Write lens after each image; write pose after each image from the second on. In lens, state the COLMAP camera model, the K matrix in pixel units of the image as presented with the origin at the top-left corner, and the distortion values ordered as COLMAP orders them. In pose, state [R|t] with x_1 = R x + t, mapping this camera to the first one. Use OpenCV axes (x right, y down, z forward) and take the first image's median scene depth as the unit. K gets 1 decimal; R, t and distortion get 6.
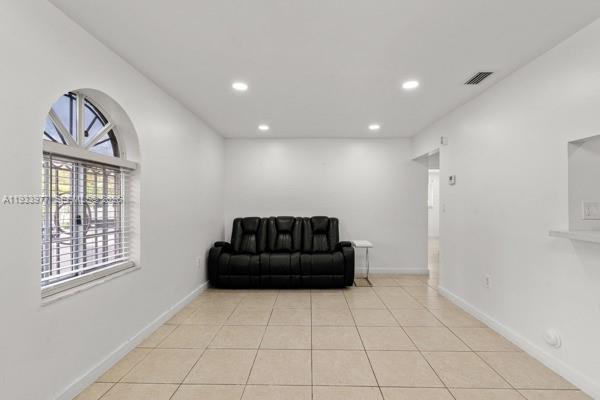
lens RADIAL K [[267.5, 0, 300.0], [0, 267.5, 202.8], [0, 0, 1]] dist [-0.001643, 0.000391]
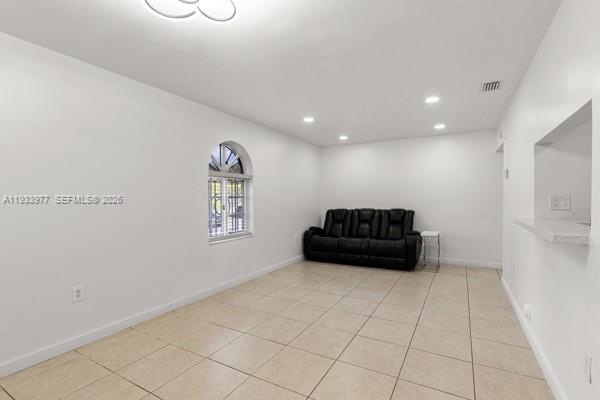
lens RADIAL K [[267.5, 0, 296.8], [0, 267.5, 200.2], [0, 0, 1]] dist [-0.001643, 0.000391]
pose [[0.882147, -0.003990, -0.470958, 0.284533], [0.009897, 0.999900, 0.010067, -0.001084], [0.470871, -0.013542, 0.882098, -0.240026]]
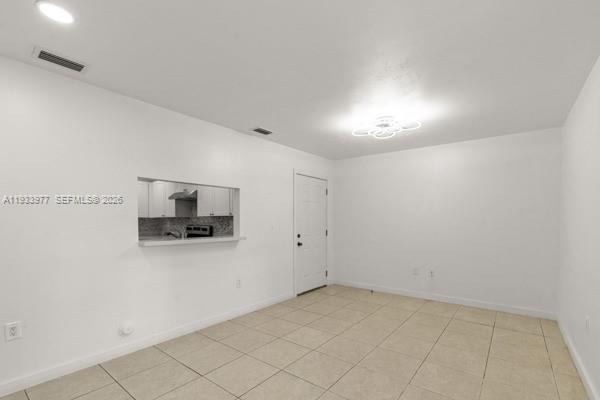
lens RADIAL K [[267.5, 0, 319.1], [0, 267.5, 219.3], [0, 0, 1]] dist [-0.001643, 0.000391]
pose [[-0.815685, 0.005462, 0.578470, -0.246047], [-0.002867, 0.999905, -0.013485, 0.002593], [-0.578489, -0.012658, -0.815592, 0.724125]]
